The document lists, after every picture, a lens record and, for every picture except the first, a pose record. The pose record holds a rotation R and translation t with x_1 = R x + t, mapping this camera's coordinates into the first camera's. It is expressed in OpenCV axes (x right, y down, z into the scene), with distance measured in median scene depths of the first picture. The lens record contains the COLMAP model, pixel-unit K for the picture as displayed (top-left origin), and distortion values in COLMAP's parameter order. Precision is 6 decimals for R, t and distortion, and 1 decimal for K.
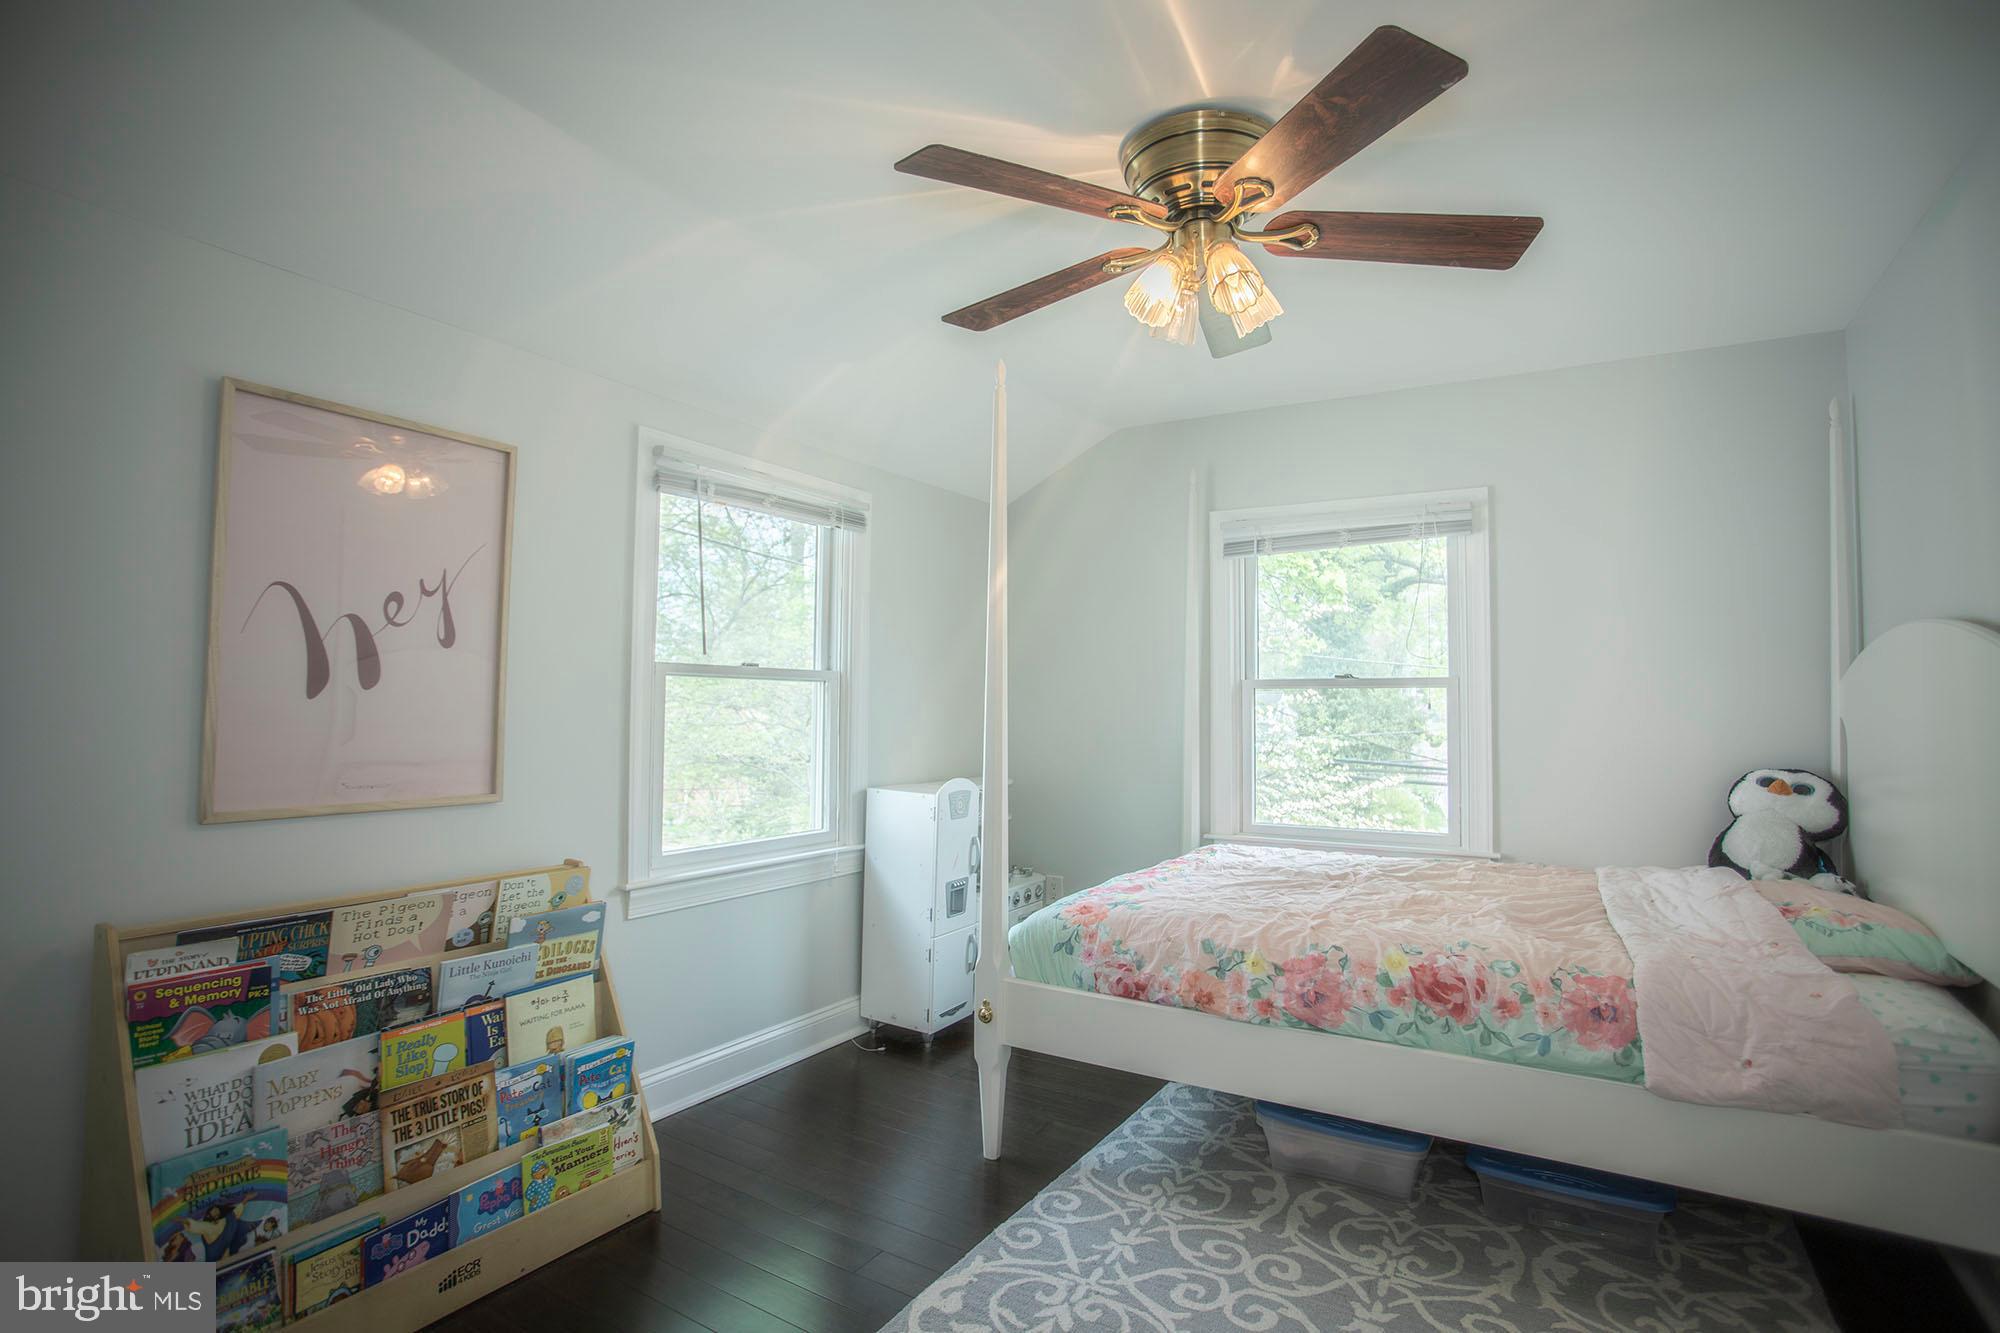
lens RADIAL K [[962.7, 0, 1051.8], [0, 962.7, 666.0], [0, 0, 1]] dist [-0.080832, 0.032143]
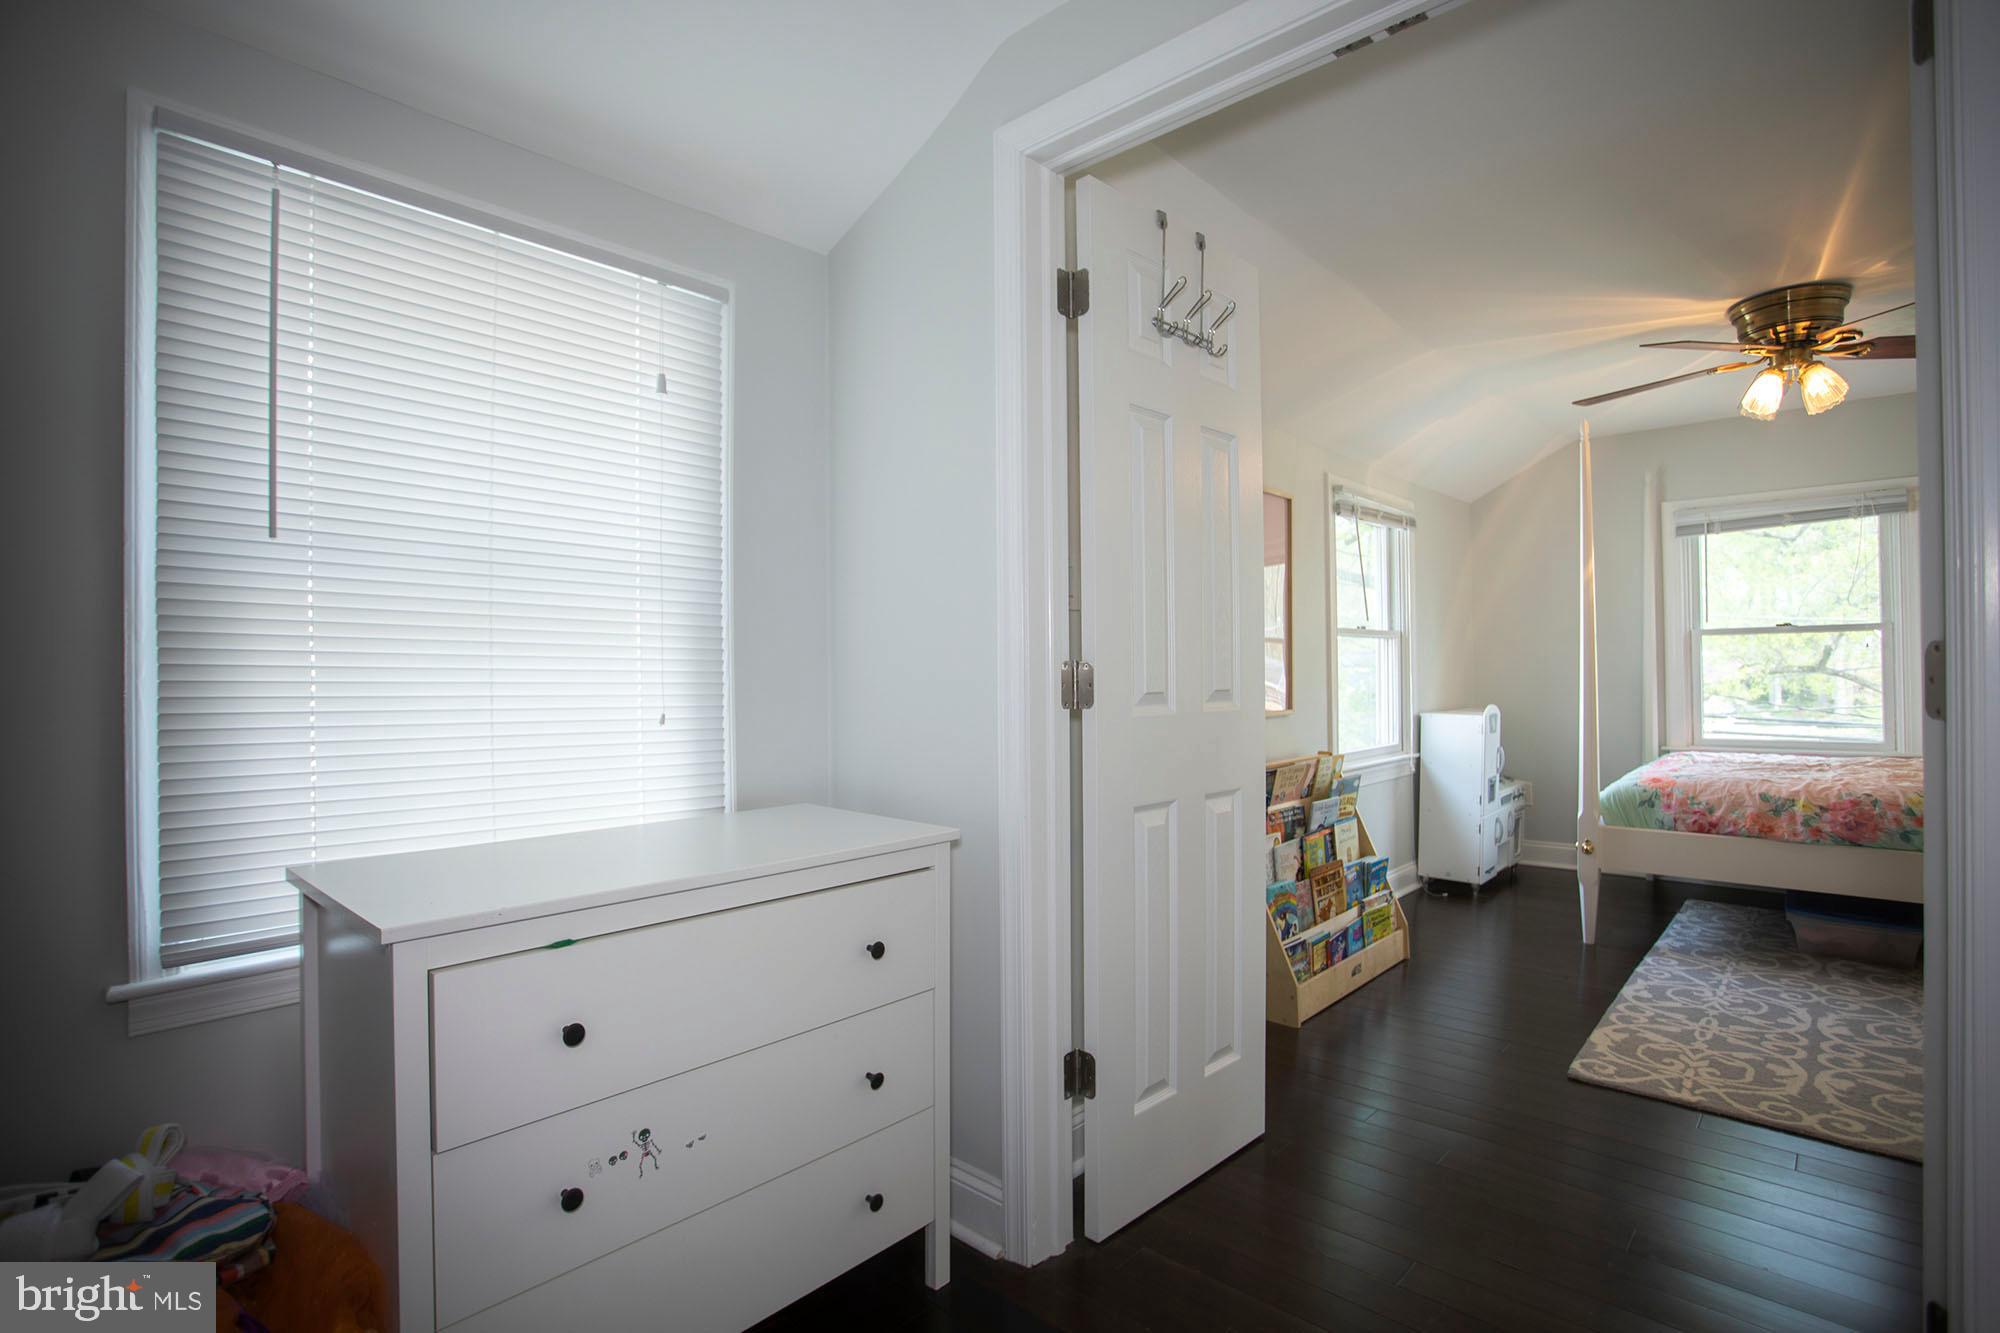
lens RADIAL K [[1025.9, 0, 1012.3], [0, 1025.9, 681.3], [0, 0, 1]] dist [-0.001456, 0.000560]
pose [[0.987873, -0.021840, -0.153720, -0.799899], [0.028748, 0.998667, 0.042860, -0.003814], [0.152579, -0.046759, 0.987184, -0.846984]]
